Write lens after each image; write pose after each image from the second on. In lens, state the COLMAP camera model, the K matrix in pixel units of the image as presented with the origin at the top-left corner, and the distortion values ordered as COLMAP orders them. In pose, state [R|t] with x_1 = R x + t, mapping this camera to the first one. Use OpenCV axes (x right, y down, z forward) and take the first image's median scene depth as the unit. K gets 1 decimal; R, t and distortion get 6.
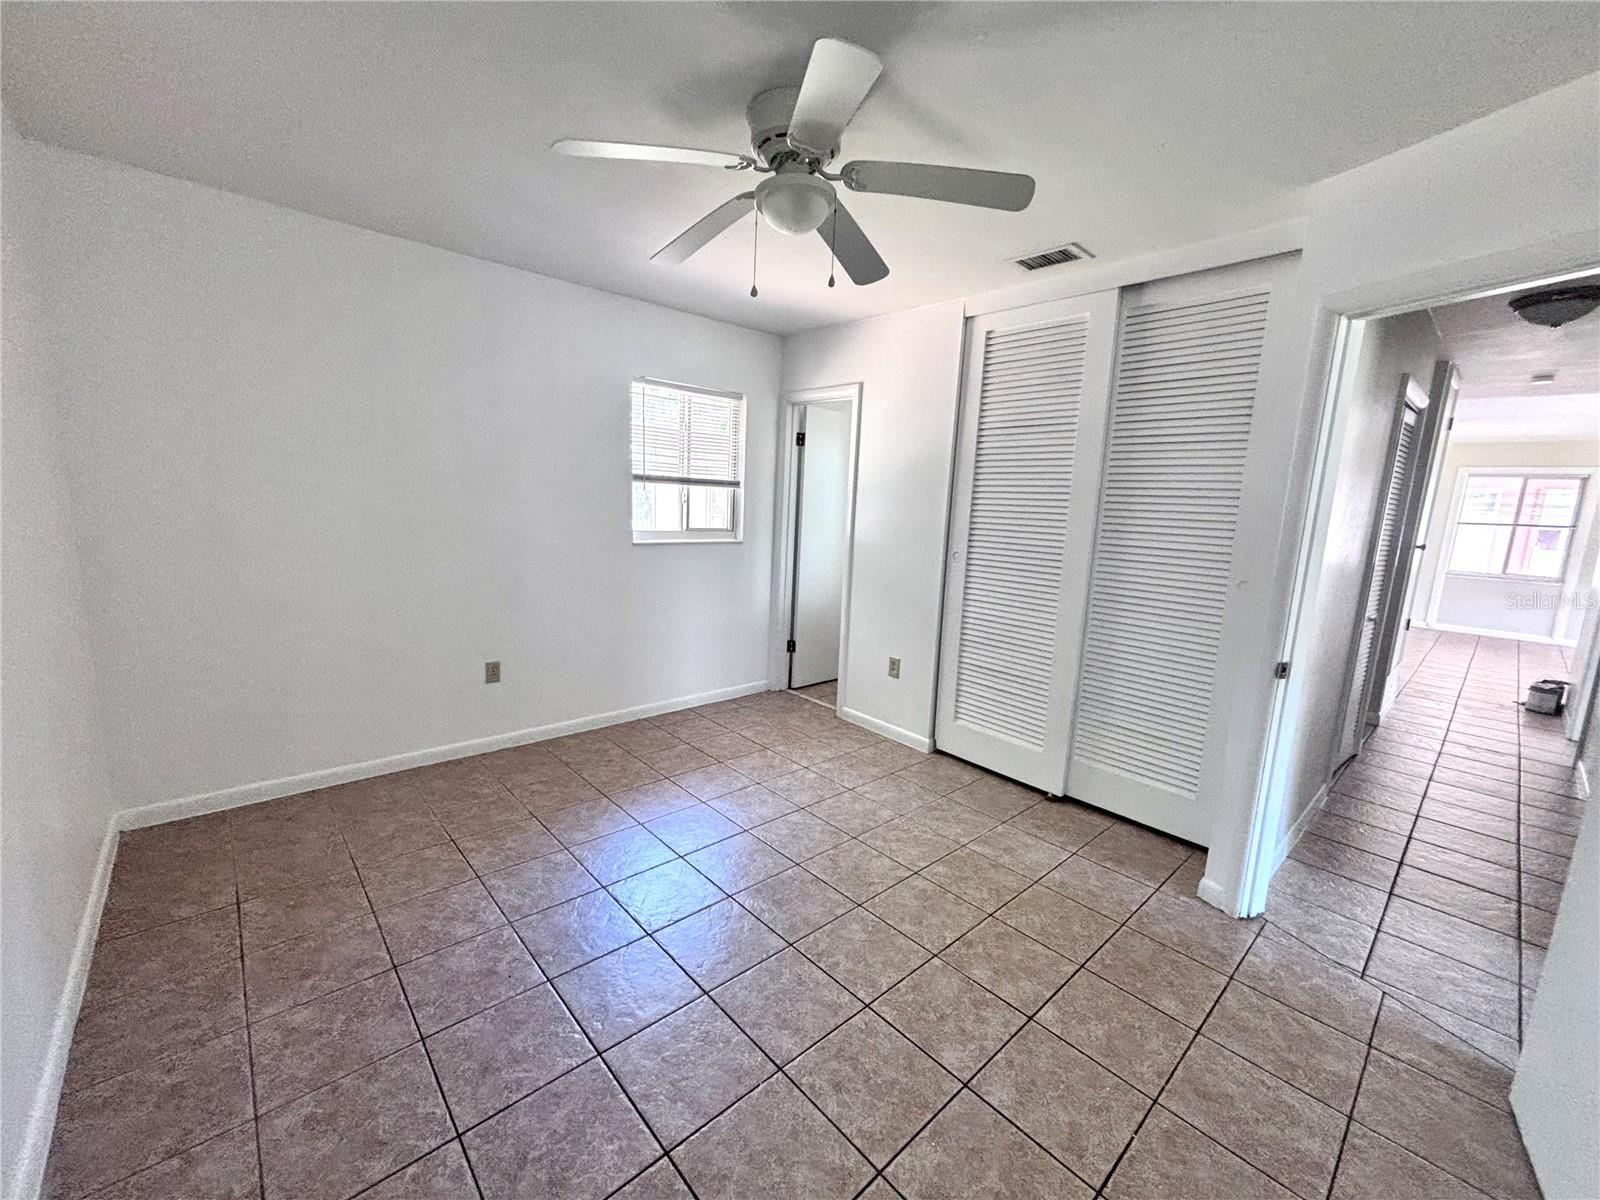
lens RADIAL K [[642.1, 0, 800.3], [0, 642.1, 604.0], [0, 0, 1]] dist [0.006119, -0.000123]
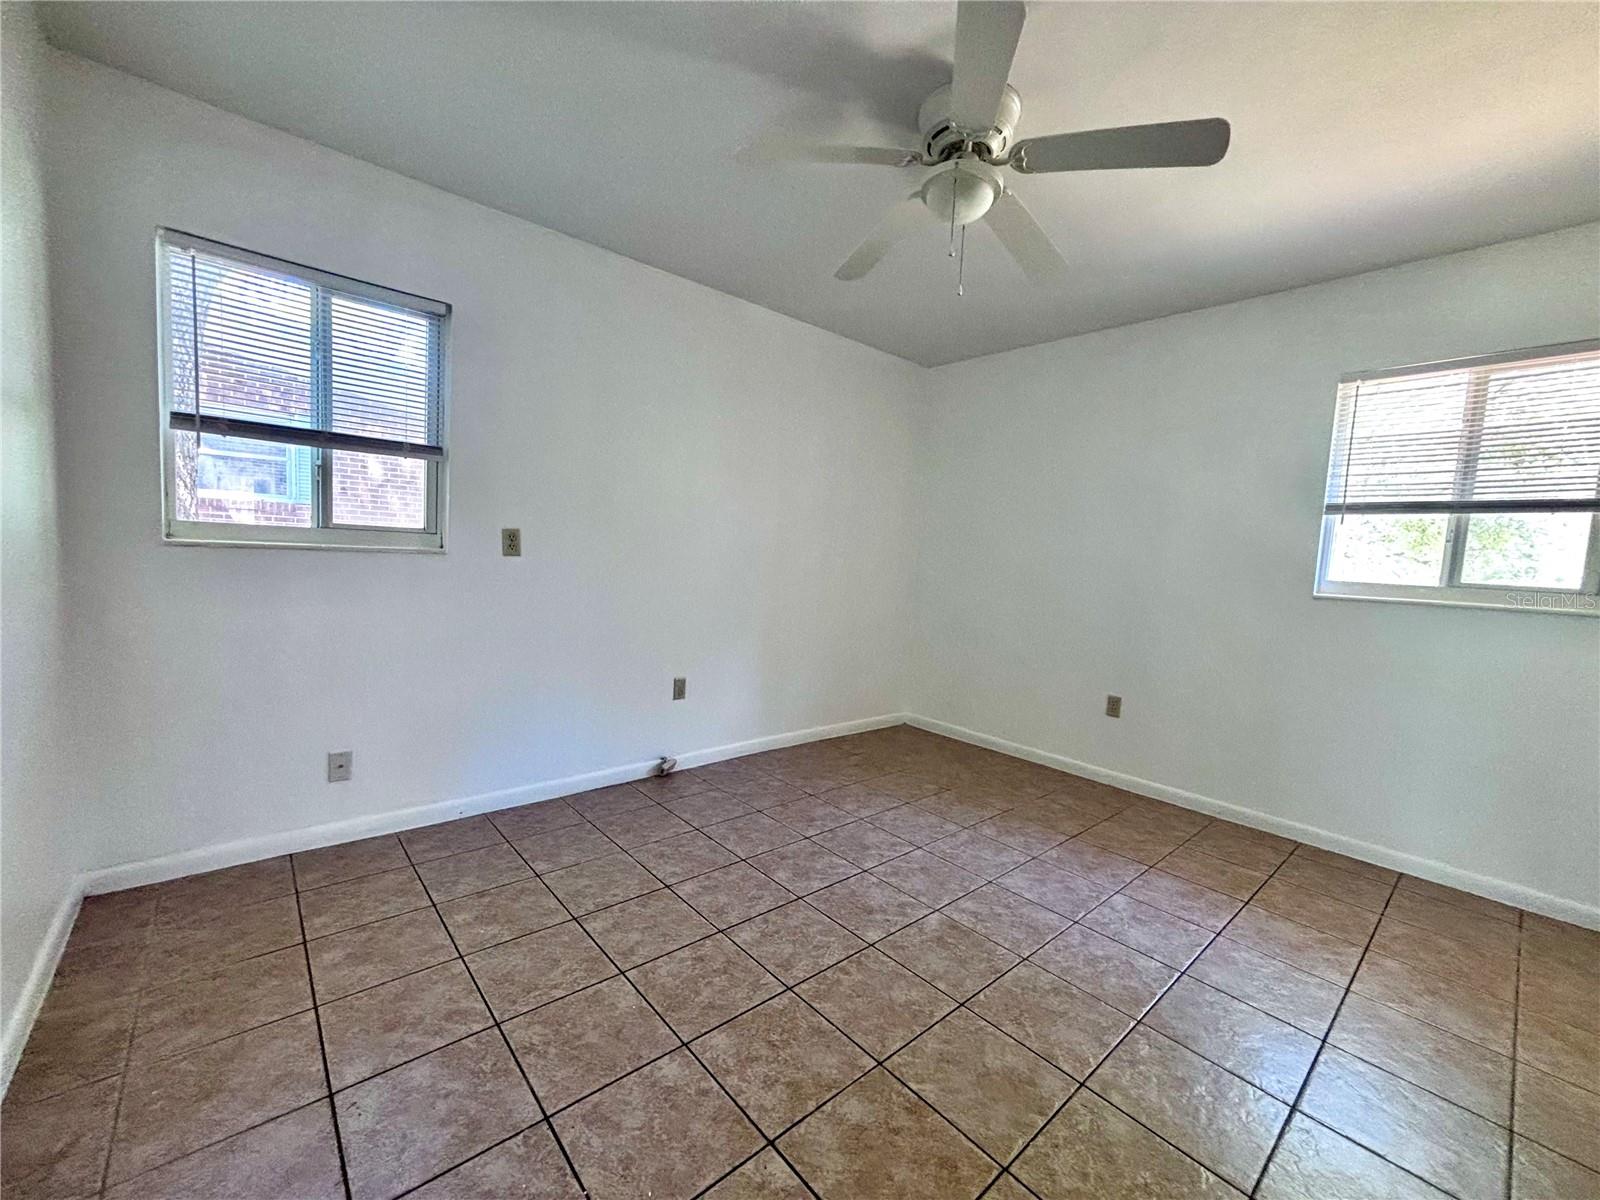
lens RADIAL K [[642.1, 0, 800.3], [0, 642.1, 604.0], [0, 0, 1]] dist [0.006119, -0.000123]
pose [[-0.010589, 0.036047, -0.999294, 0.567476], [-0.216196, 0.975630, 0.037484, 0.016289], [0.976292, 0.216441, -0.002538, 0.490781]]
